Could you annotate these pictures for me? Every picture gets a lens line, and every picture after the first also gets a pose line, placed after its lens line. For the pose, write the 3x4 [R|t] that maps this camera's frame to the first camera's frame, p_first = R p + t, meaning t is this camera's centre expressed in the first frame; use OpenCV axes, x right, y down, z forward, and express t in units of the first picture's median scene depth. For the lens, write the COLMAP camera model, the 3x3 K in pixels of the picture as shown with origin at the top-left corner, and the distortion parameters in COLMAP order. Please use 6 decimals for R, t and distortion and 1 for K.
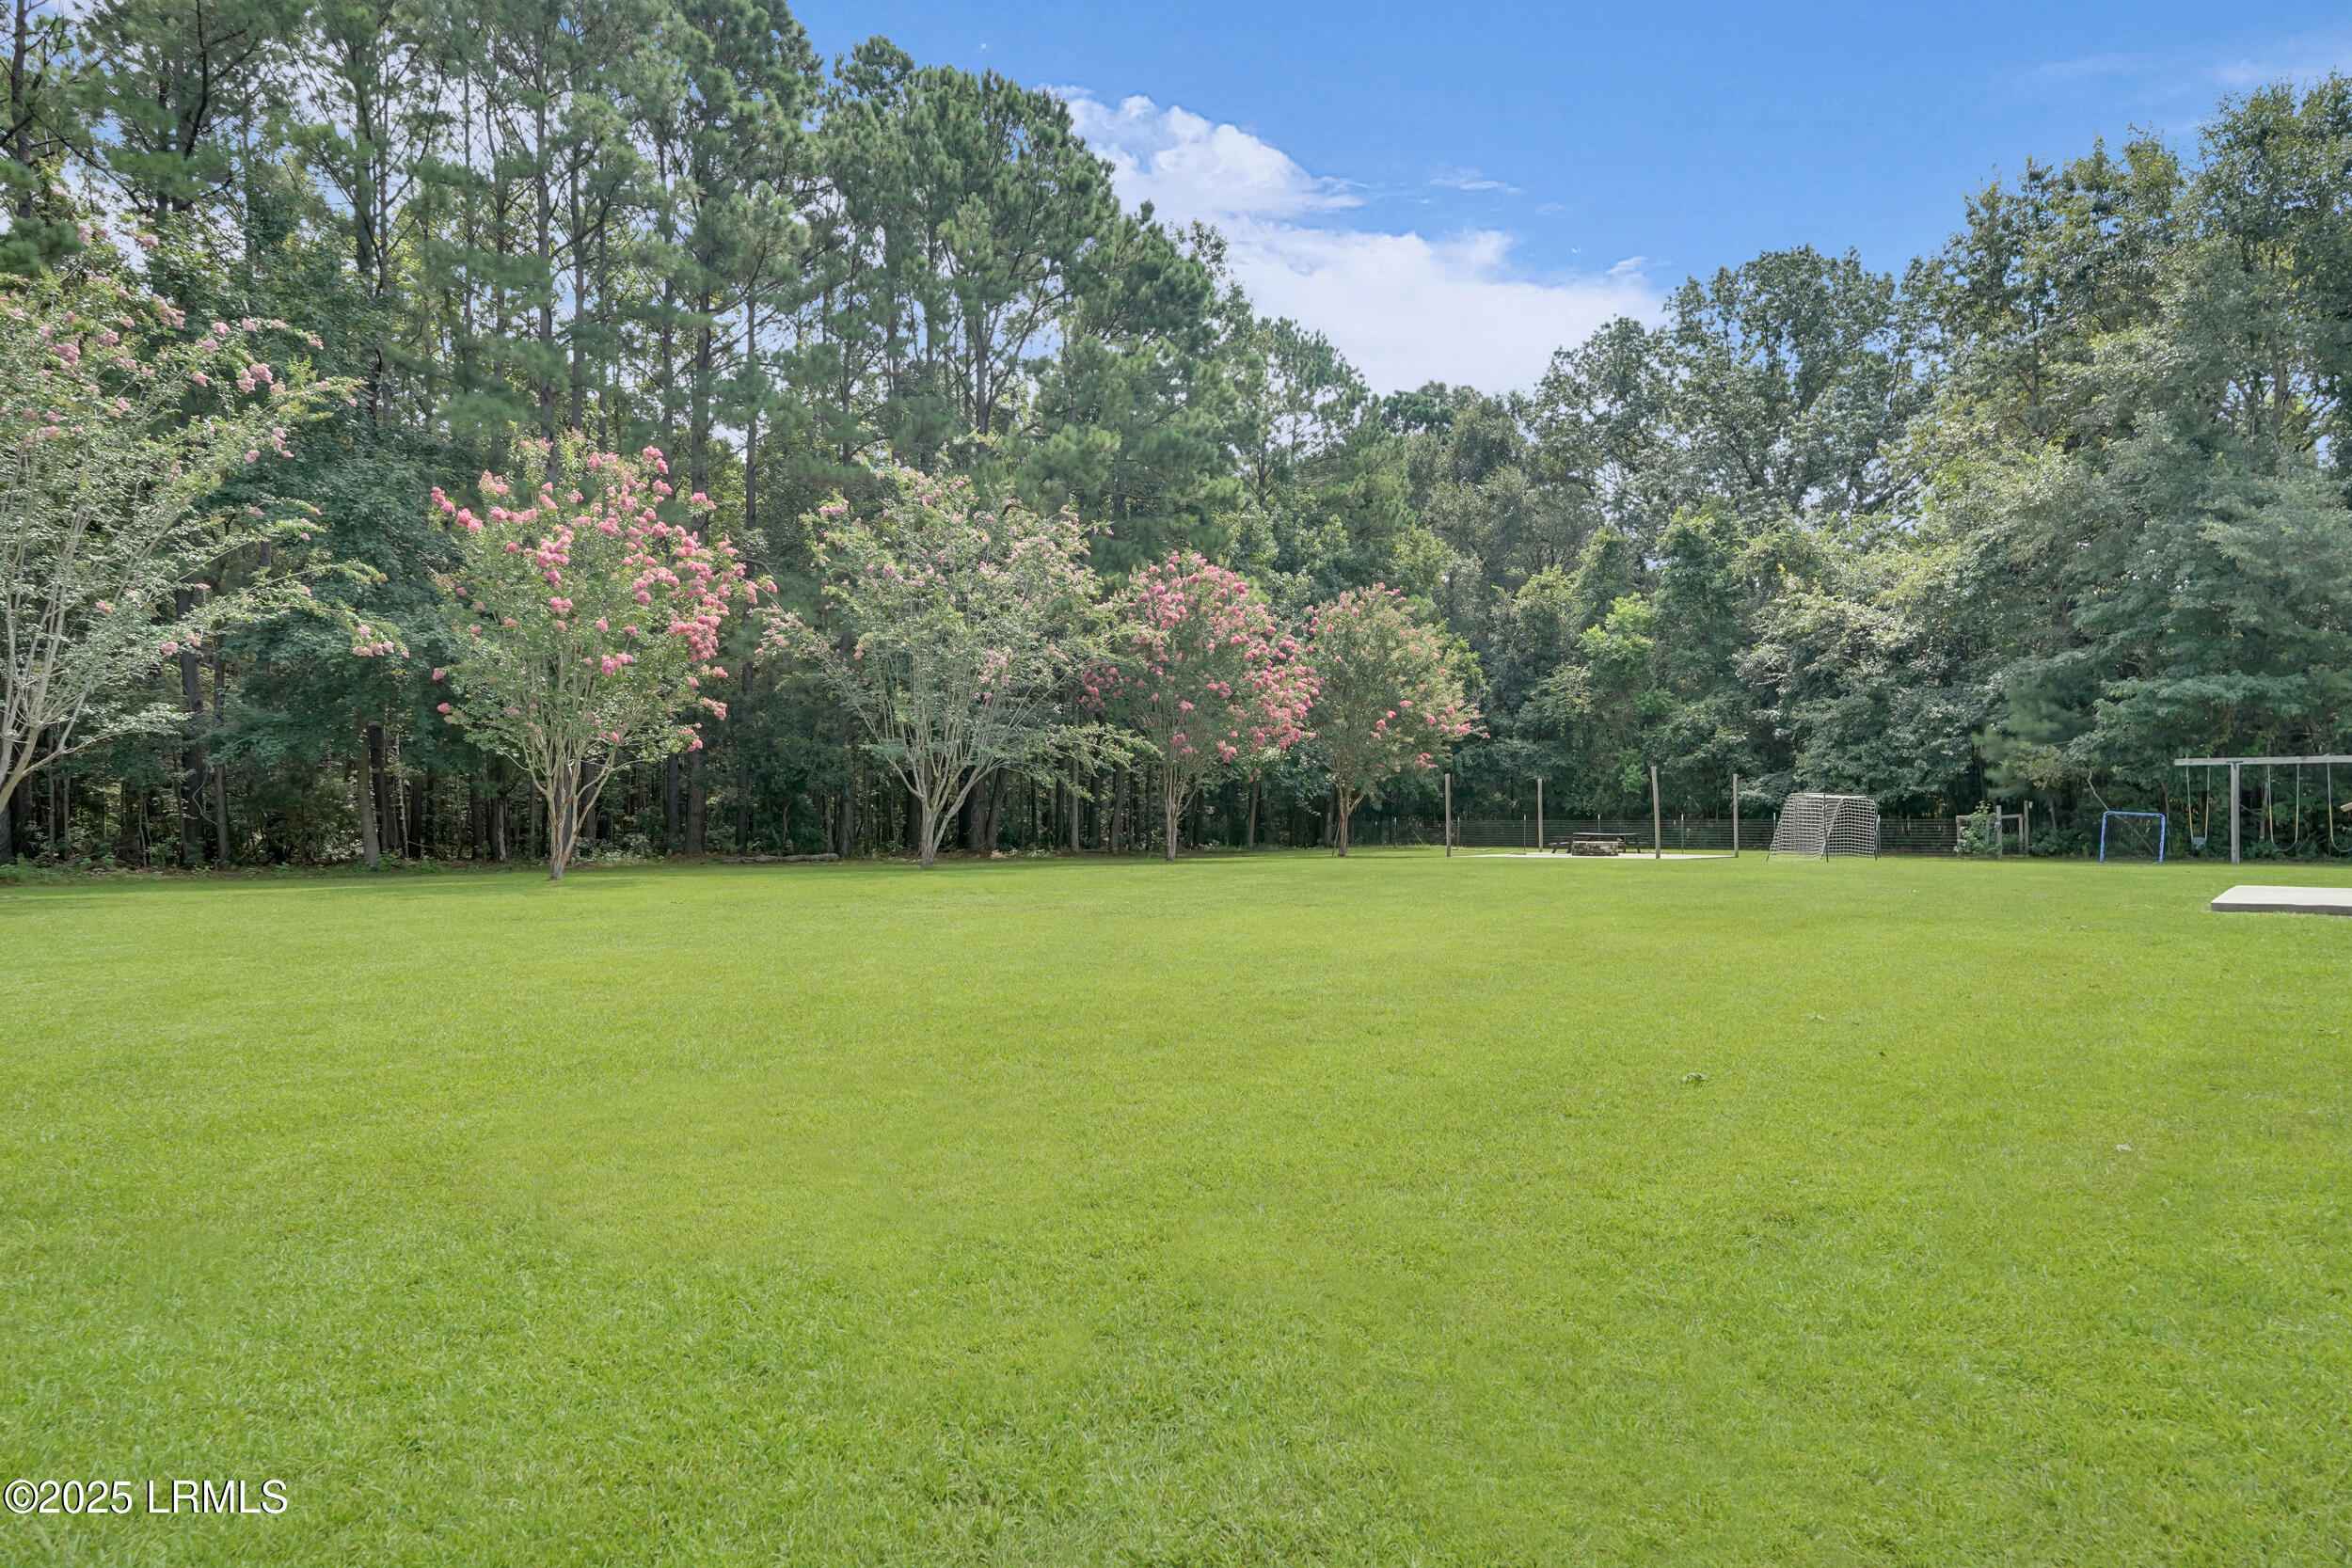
lens RADIAL K [[1056.6, 0, 1163.1], [0, 1056.6, 789.0], [0, 0, 1]] dist [0.001045, 0.000225]
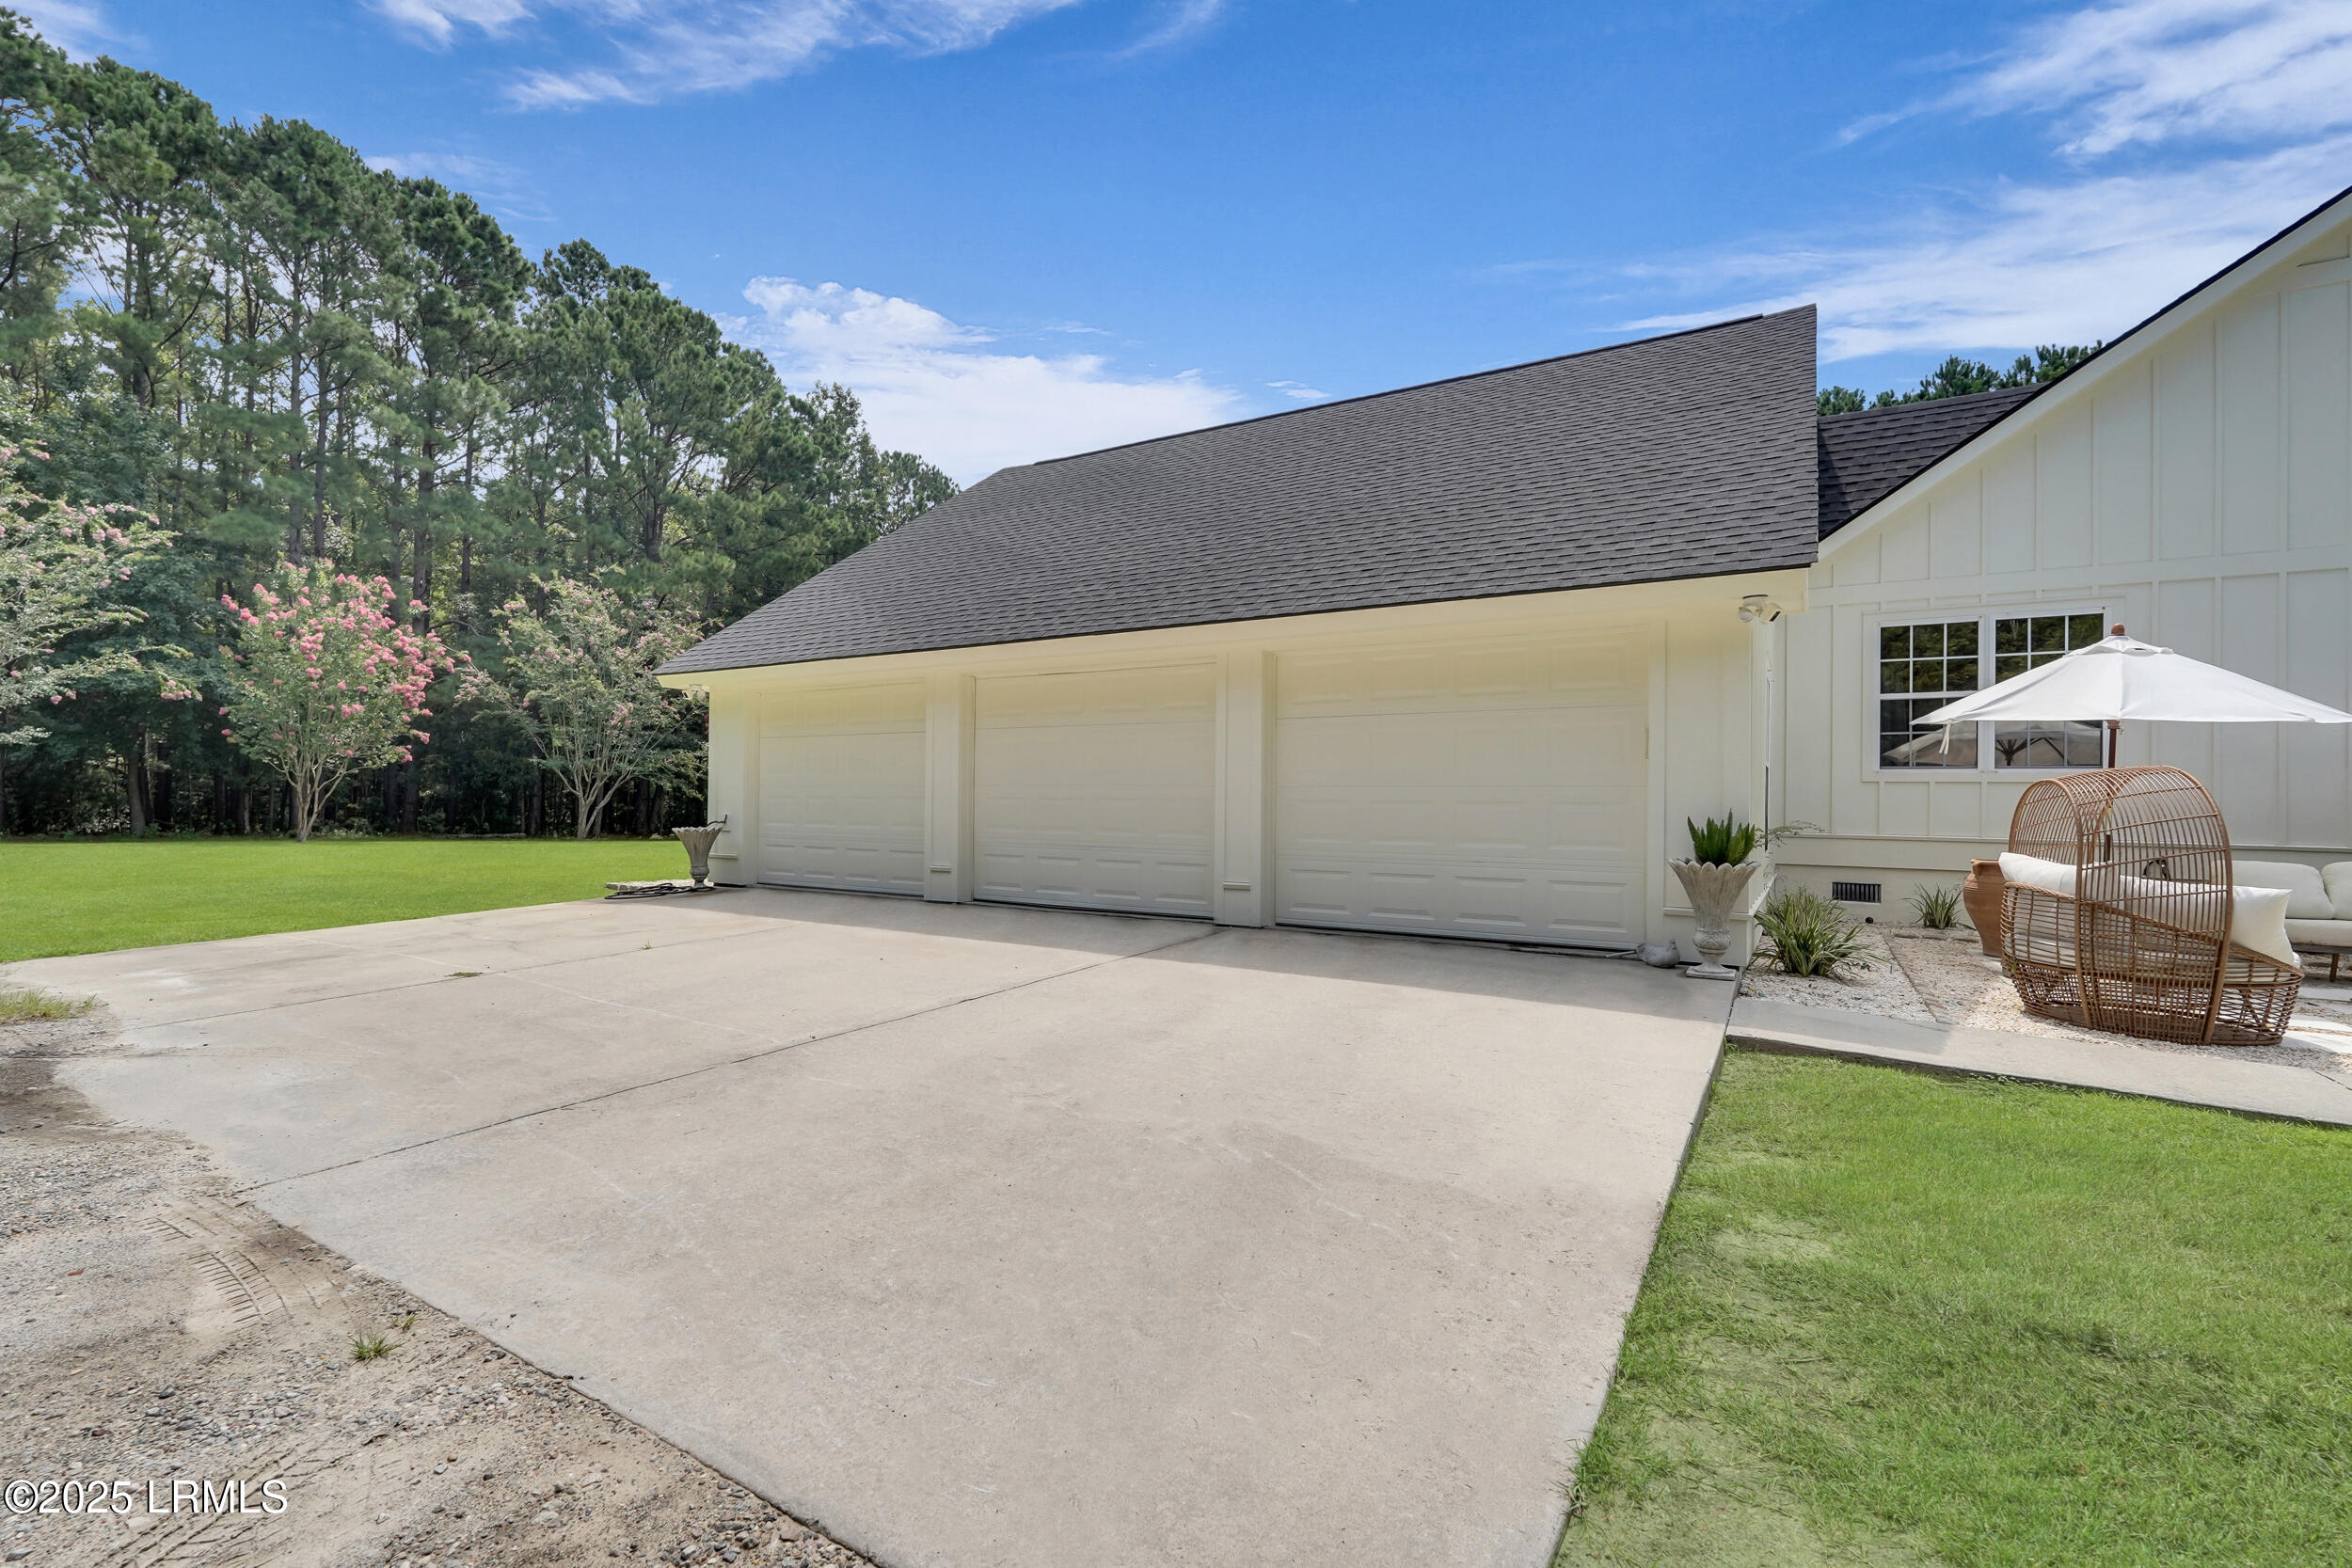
lens RADIAL K [[984.6, 0, 1166.2], [0, 984.6, 784.6], [0, 0, 1]] dist [-0.000447, 0.000012]
pose [[0.973586, 0.023273, 0.227132, 0.302190], [-0.021373, 0.999713, -0.010819, -0.009836], [-0.227319, 0.005678, 0.973804, -0.634431]]
